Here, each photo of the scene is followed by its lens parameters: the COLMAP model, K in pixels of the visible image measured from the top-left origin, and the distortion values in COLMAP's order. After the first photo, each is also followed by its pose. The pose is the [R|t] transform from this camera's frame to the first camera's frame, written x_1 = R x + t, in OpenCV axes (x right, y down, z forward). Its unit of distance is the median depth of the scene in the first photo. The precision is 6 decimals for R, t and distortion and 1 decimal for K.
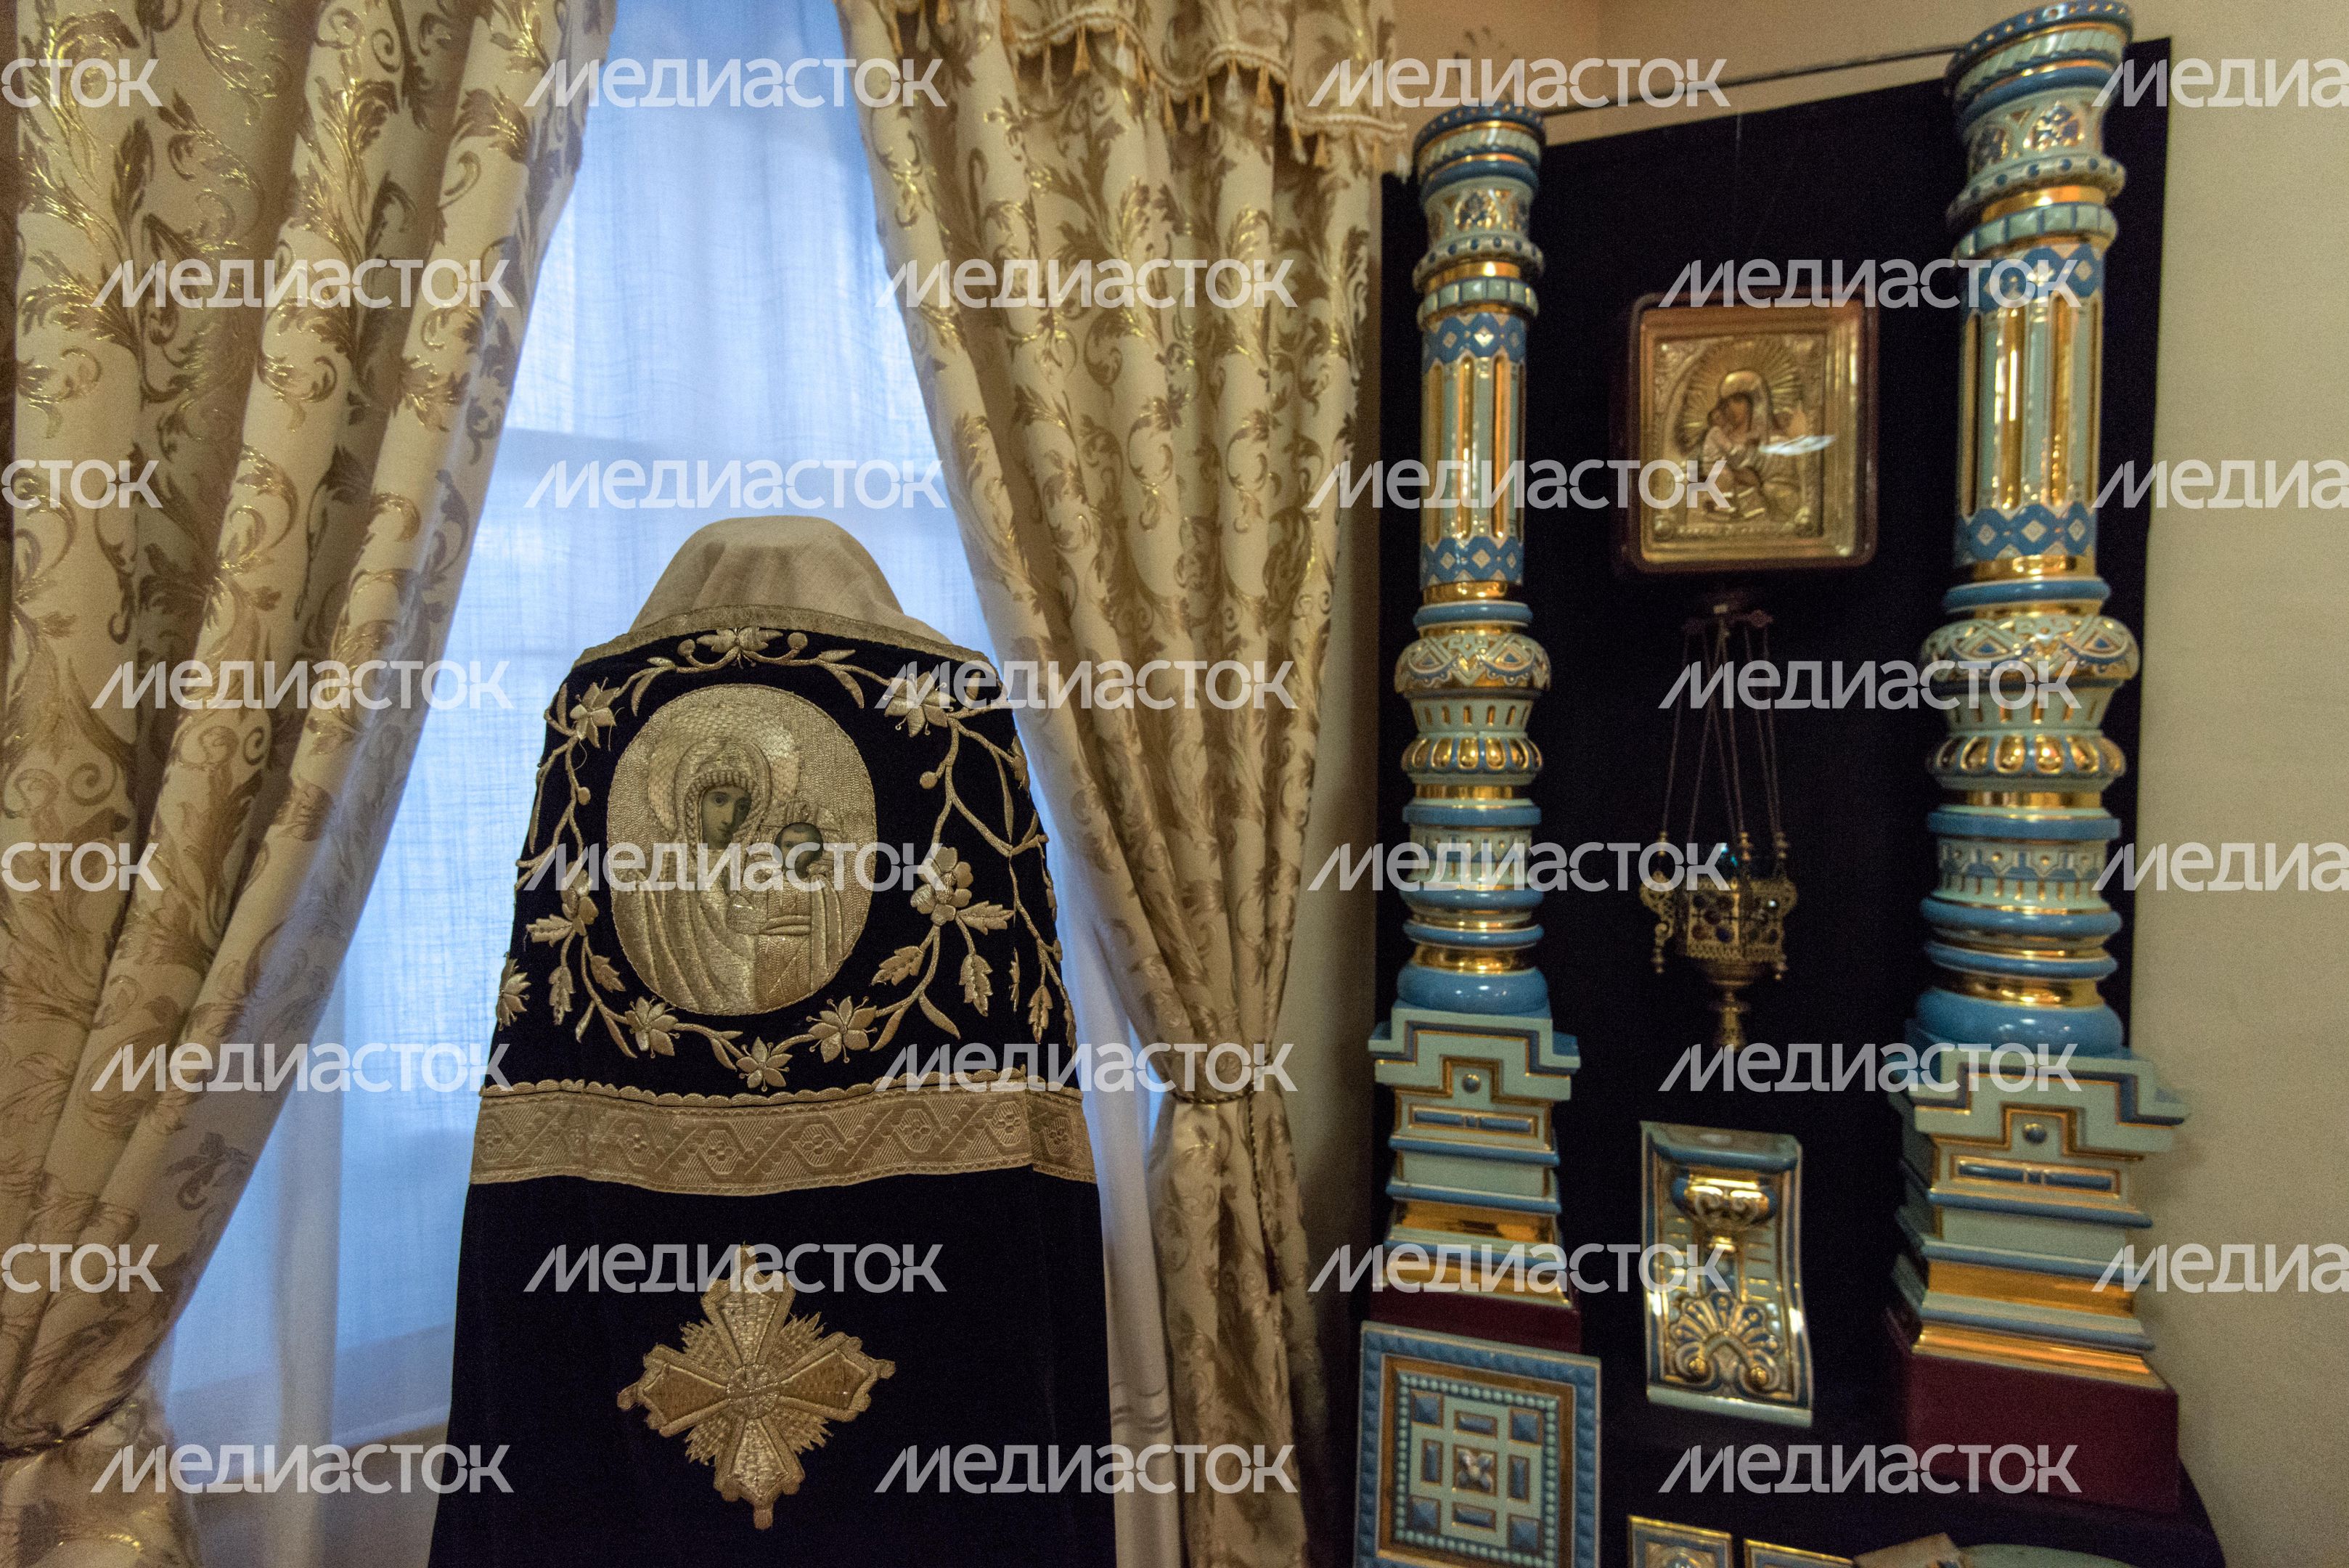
lens RADIAL K [[1084.3, 0, 1211.6], [0, 1084.3, 771.6], [0, 0, 1]] dist [0.024435, -0.012630]
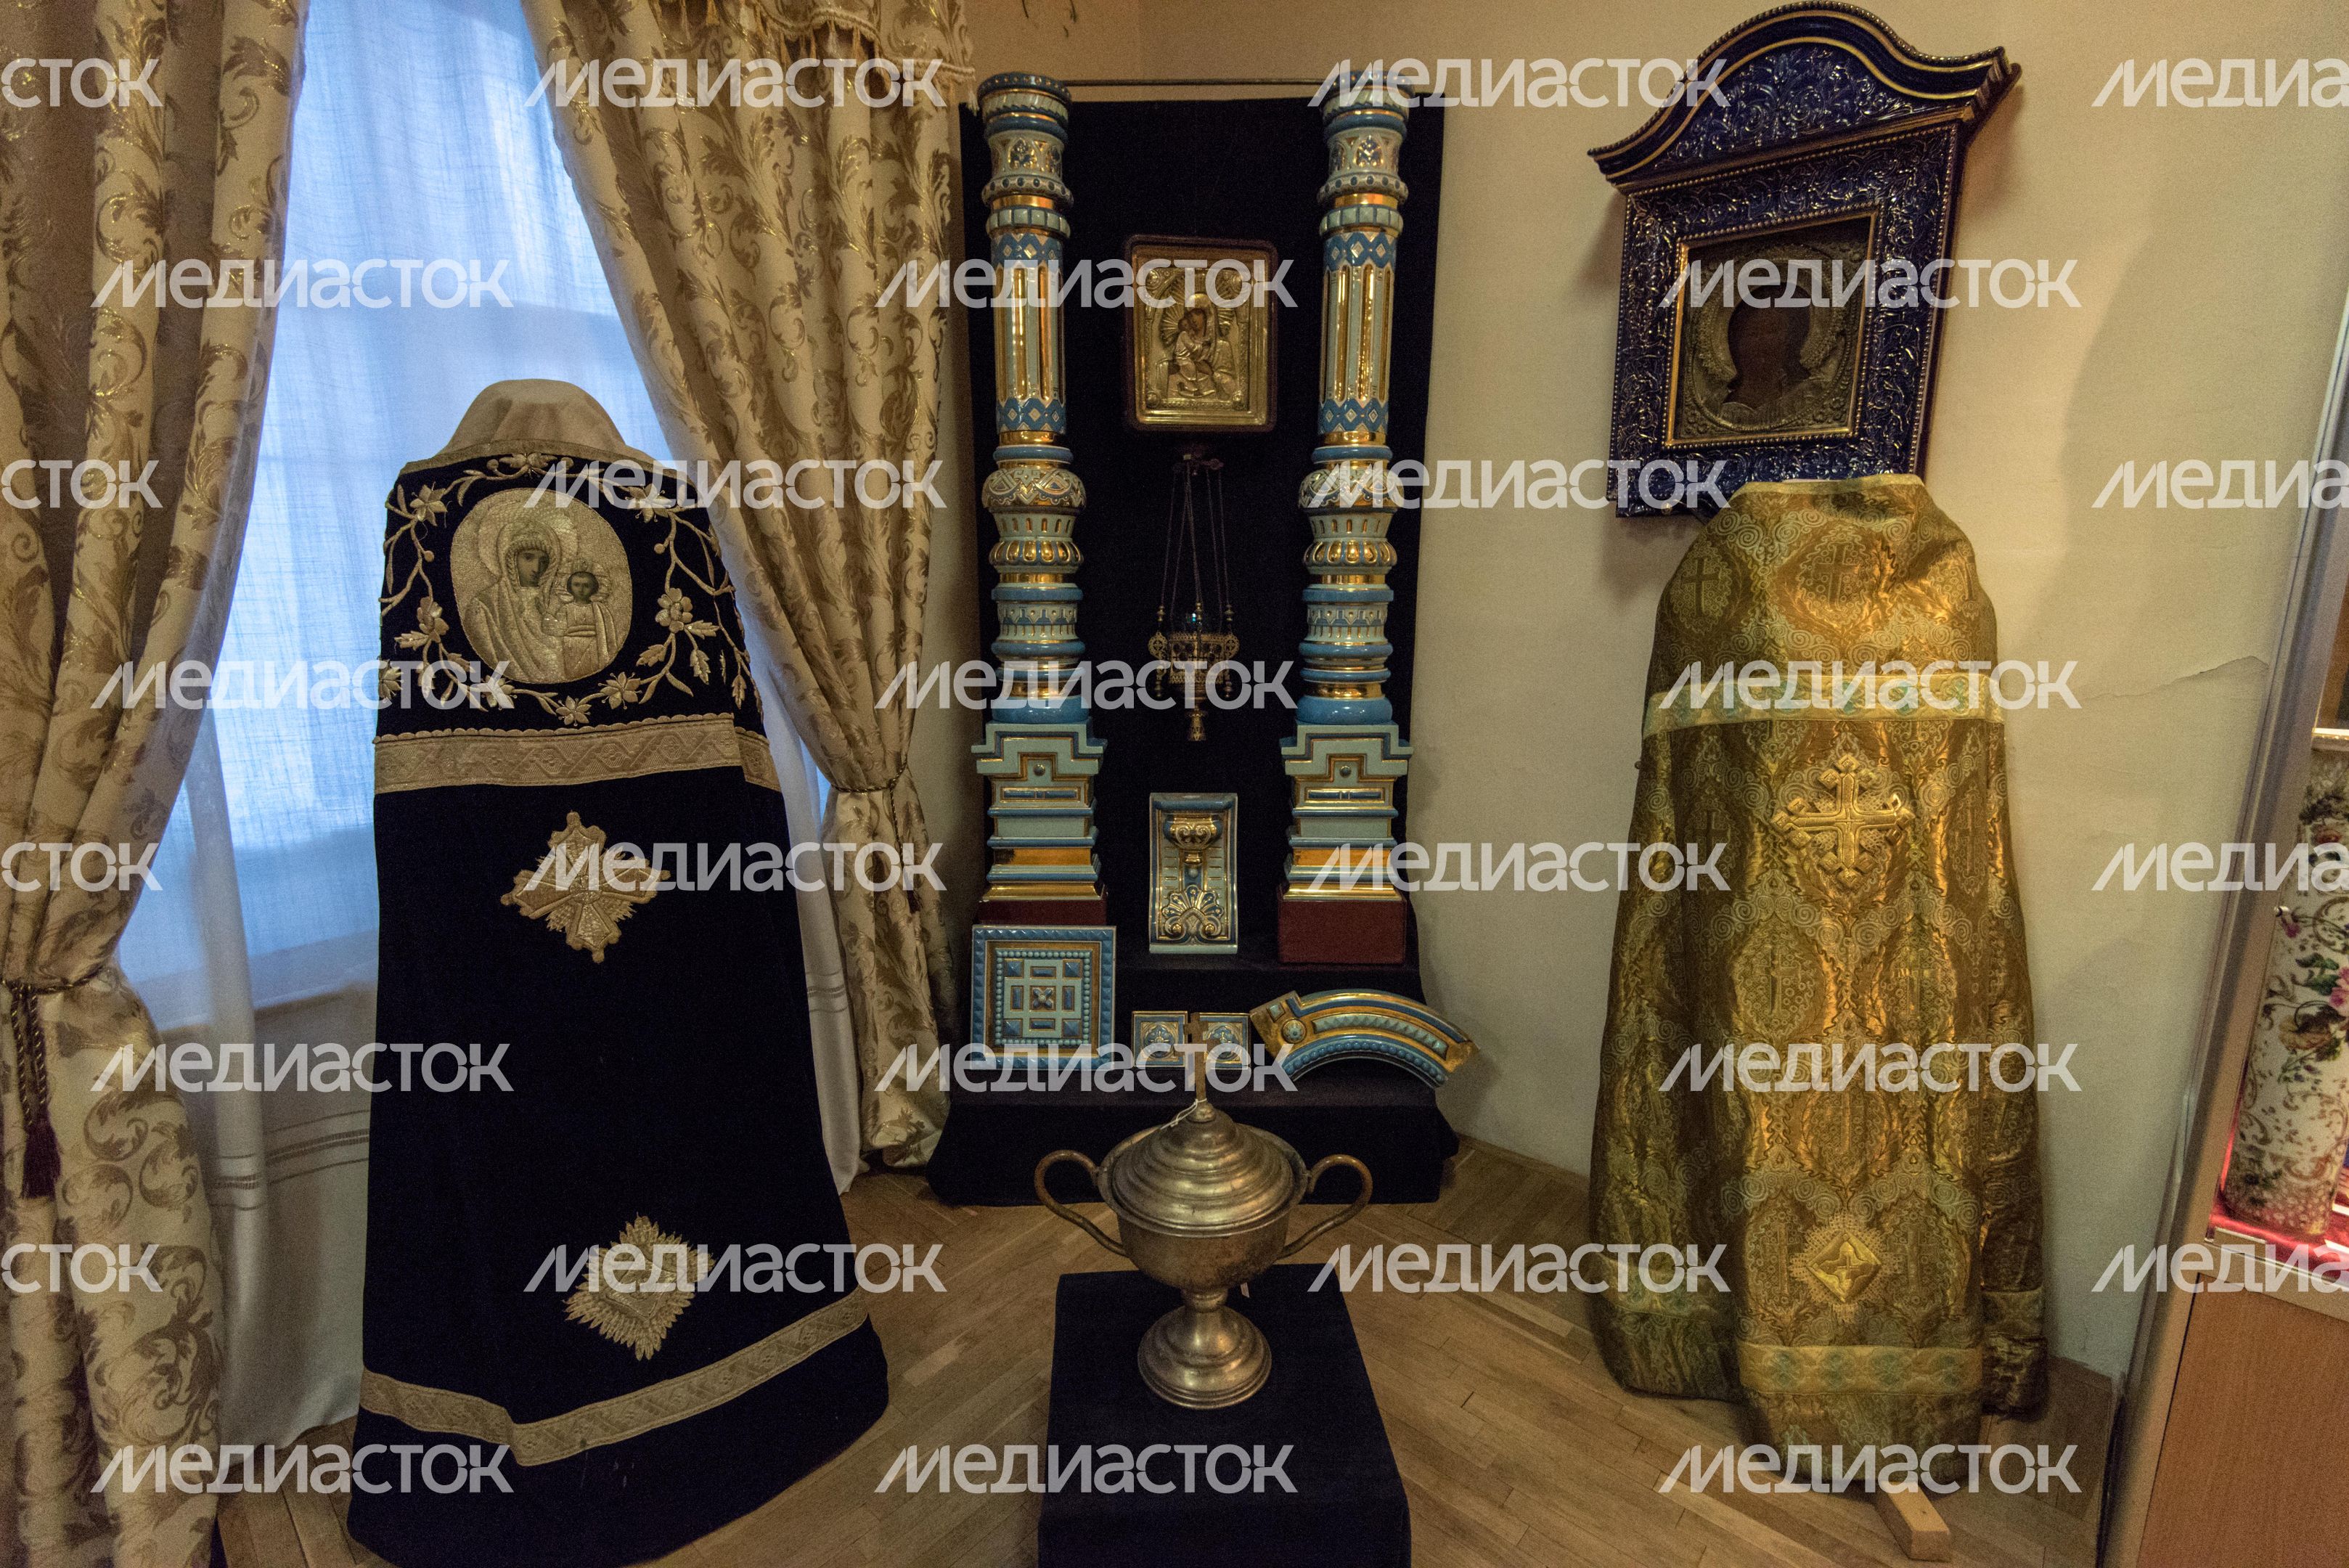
lens RADIAL K [[1084.3, 0, 1199.5], [0, 1084.3, 791.4], [0, 0, 1]] dist [0.024435, -0.012630]
pose [[0.963497, -0.048390, 0.263308, 0.058898], [0.001941, 0.984766, 0.173874, 0.056462], [-0.267711, -0.167016, 0.948913, -0.604237]]
